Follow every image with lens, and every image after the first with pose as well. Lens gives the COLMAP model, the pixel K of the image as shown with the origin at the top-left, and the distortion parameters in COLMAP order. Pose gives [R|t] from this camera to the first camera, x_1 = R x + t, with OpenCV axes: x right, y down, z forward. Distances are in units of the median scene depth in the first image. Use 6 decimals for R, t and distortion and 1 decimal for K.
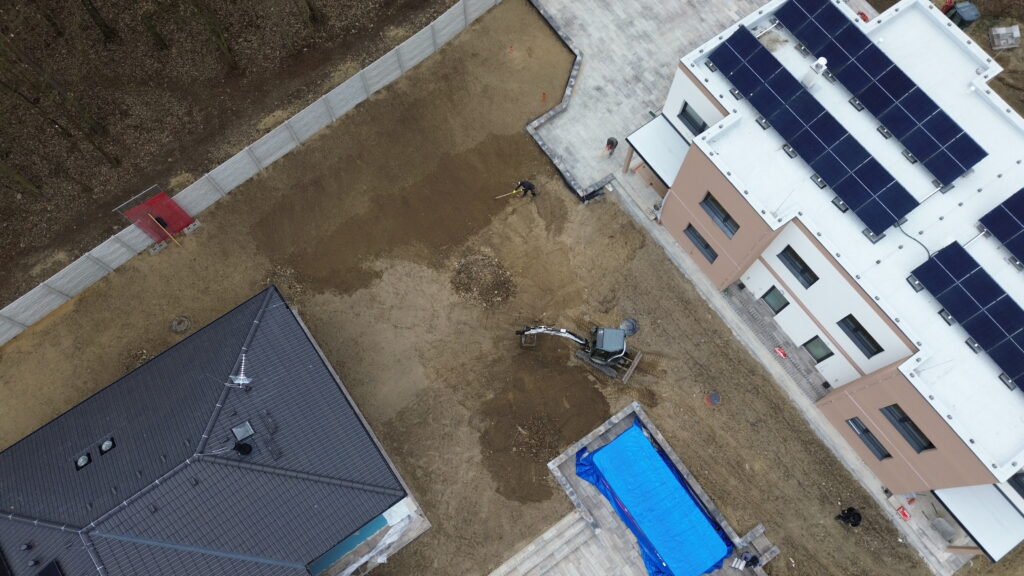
lens RADIAL K [[727.7, 0, 512.0], [0, 727.7, 288.0], [0, 0, 1]] dist [0.093122, -0.099749]
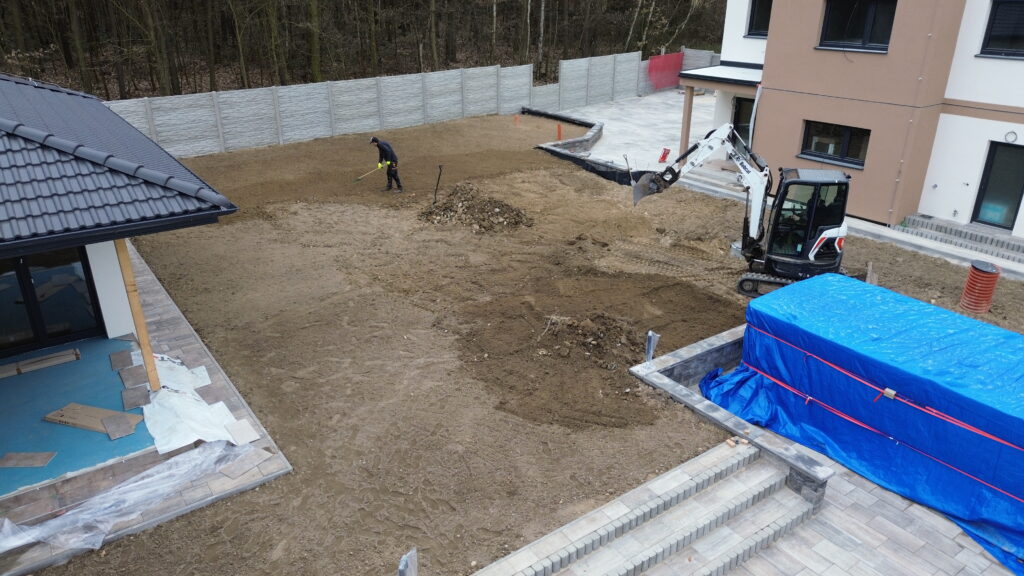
lens RADIAL K [[727.7, 0, 512.0], [0, 727.7, 288.0], [0, 0, 1]] dist [0.093122, -0.099749]
pose [[0.999819, 0.009903, 0.016269, -0.020776], [0.005434, 0.670358, -0.742018, 0.500778], [-0.018254, 0.741972, 0.670182, 0.719875]]
